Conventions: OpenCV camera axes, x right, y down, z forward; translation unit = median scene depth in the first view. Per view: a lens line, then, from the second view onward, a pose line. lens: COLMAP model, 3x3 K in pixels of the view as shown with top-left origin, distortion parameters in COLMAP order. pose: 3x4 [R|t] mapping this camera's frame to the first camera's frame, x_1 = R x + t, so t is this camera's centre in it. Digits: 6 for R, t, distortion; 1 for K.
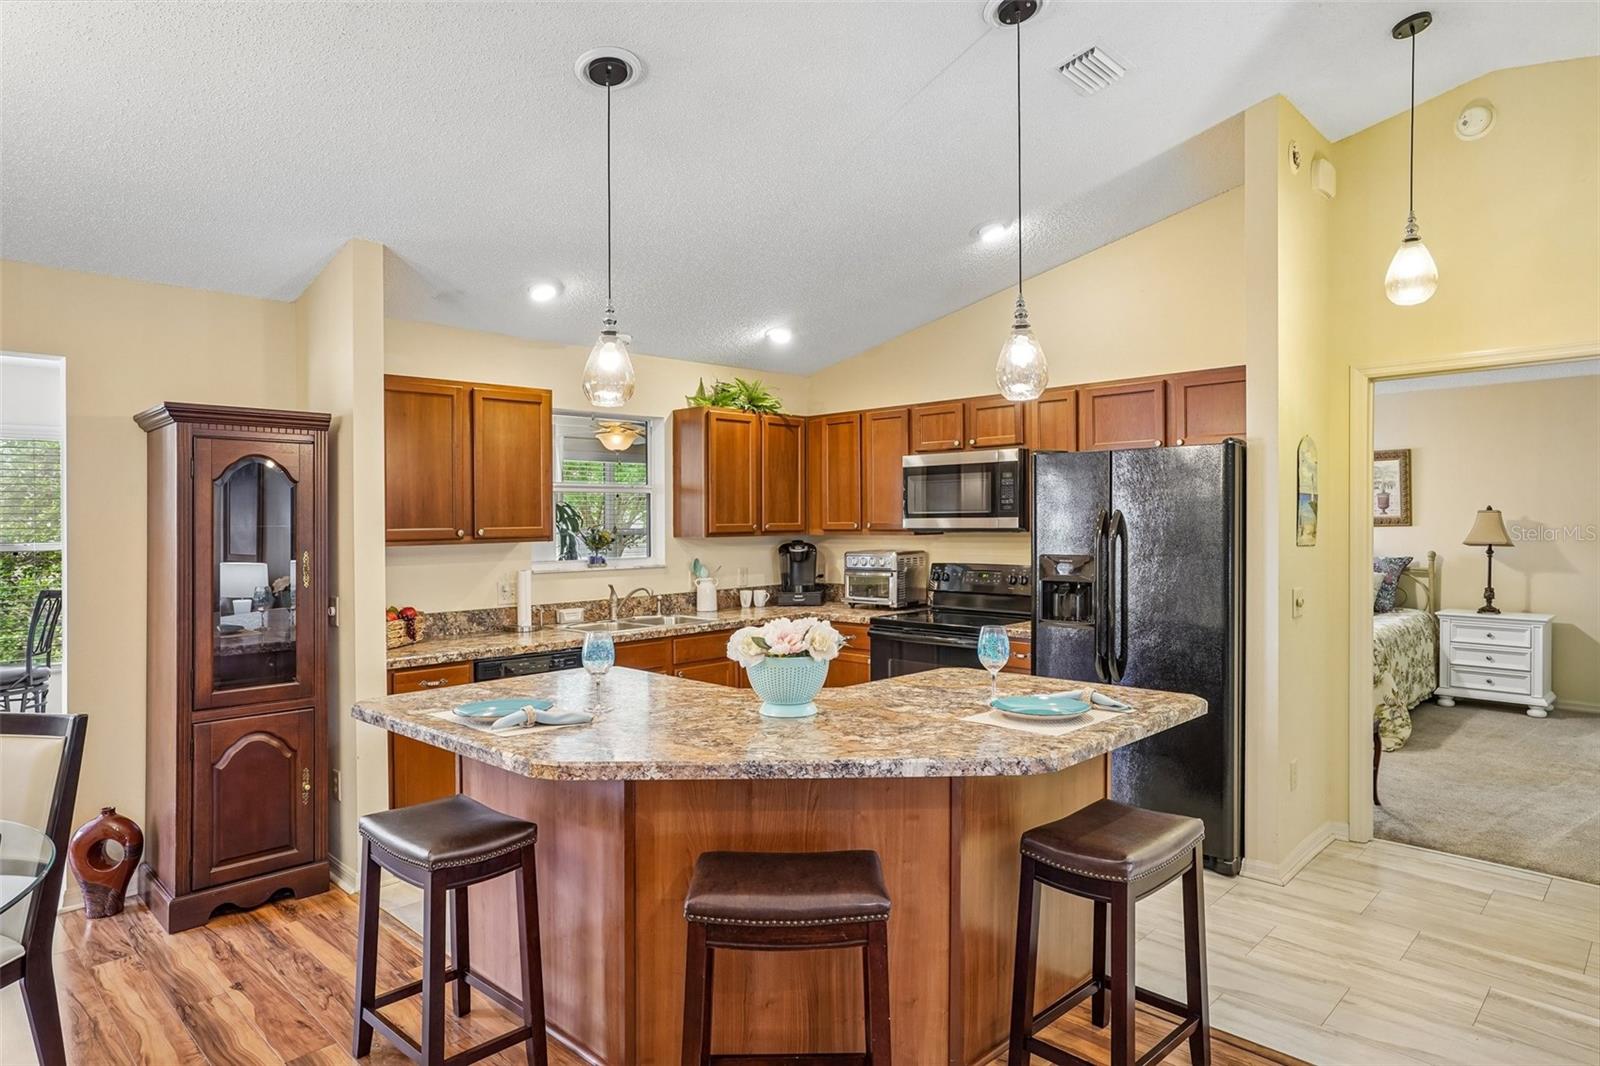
lens RADIAL K [[948.6, 0, 807.1], [0, 948.6, 515.6], [0, 0, 1]] dist [-0.066732, 0.080437]
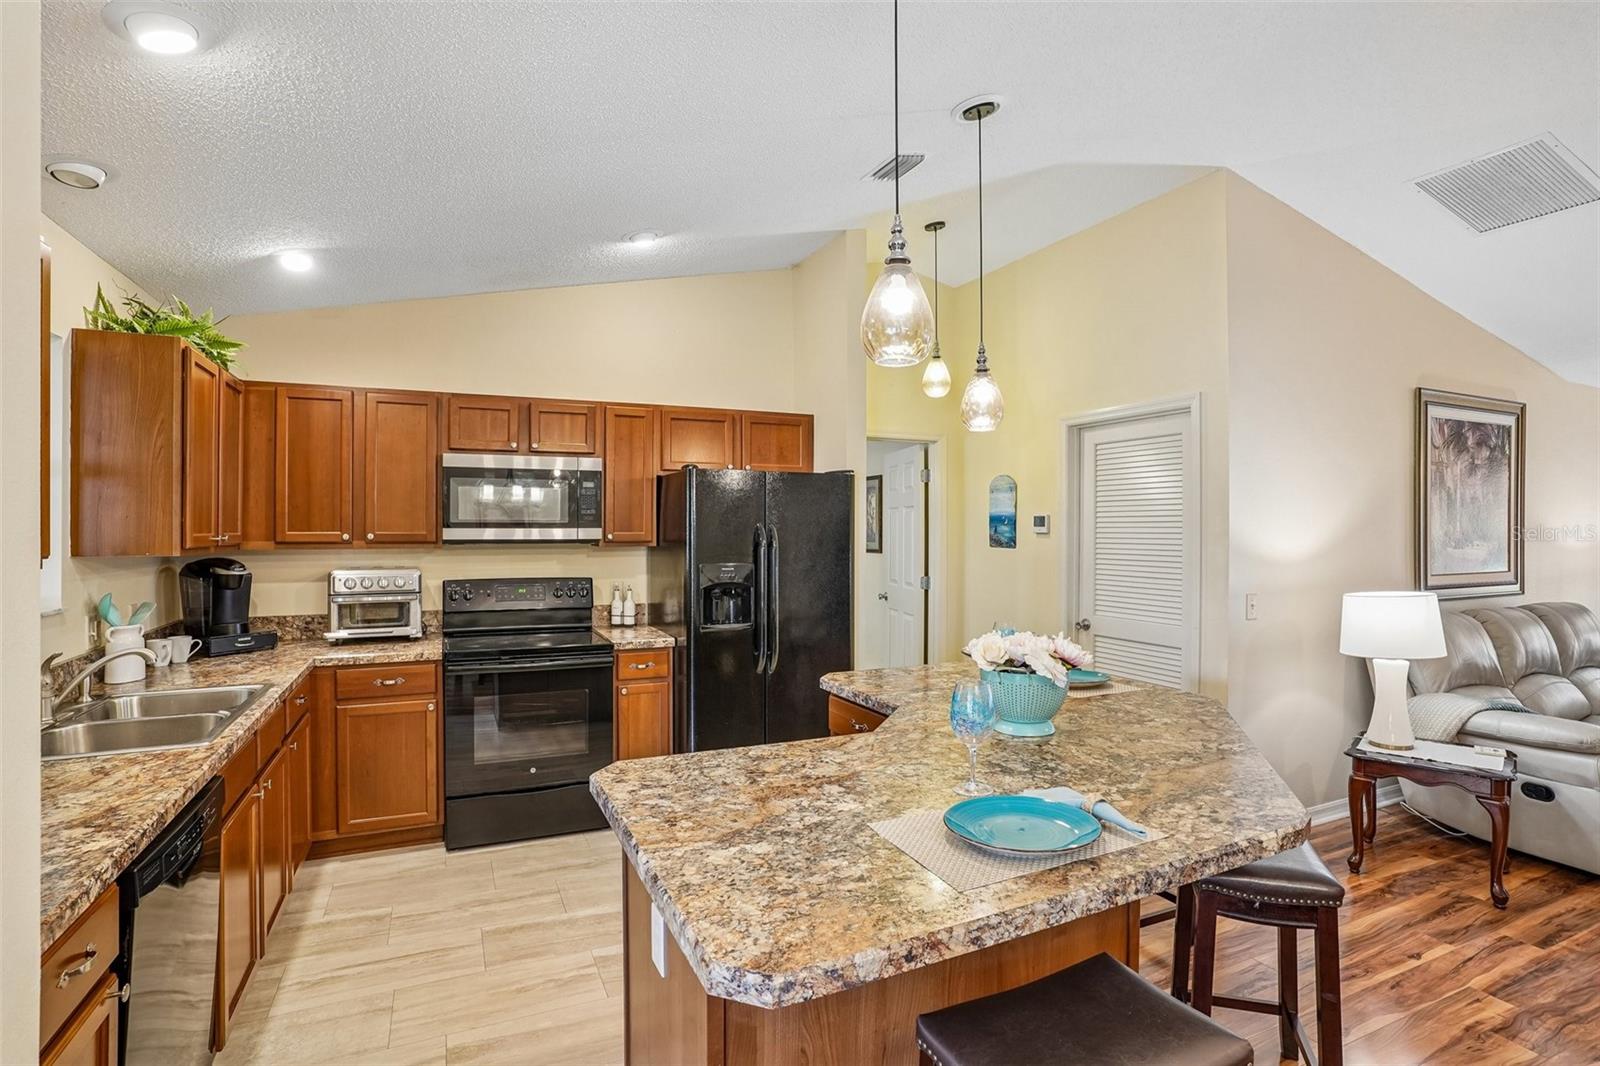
lens RADIAL K [[785.0, 0, 797.1], [0, 785.0, 529.2], [0, 0, 1]] dist [-0.064616, 0.027583]
pose [[0.355821, 0.007442, 0.934524, -0.421350], [-0.009025, 0.999949, -0.004527, 0.004445], [-0.934510, -0.006823, 0.355870, 0.466393]]
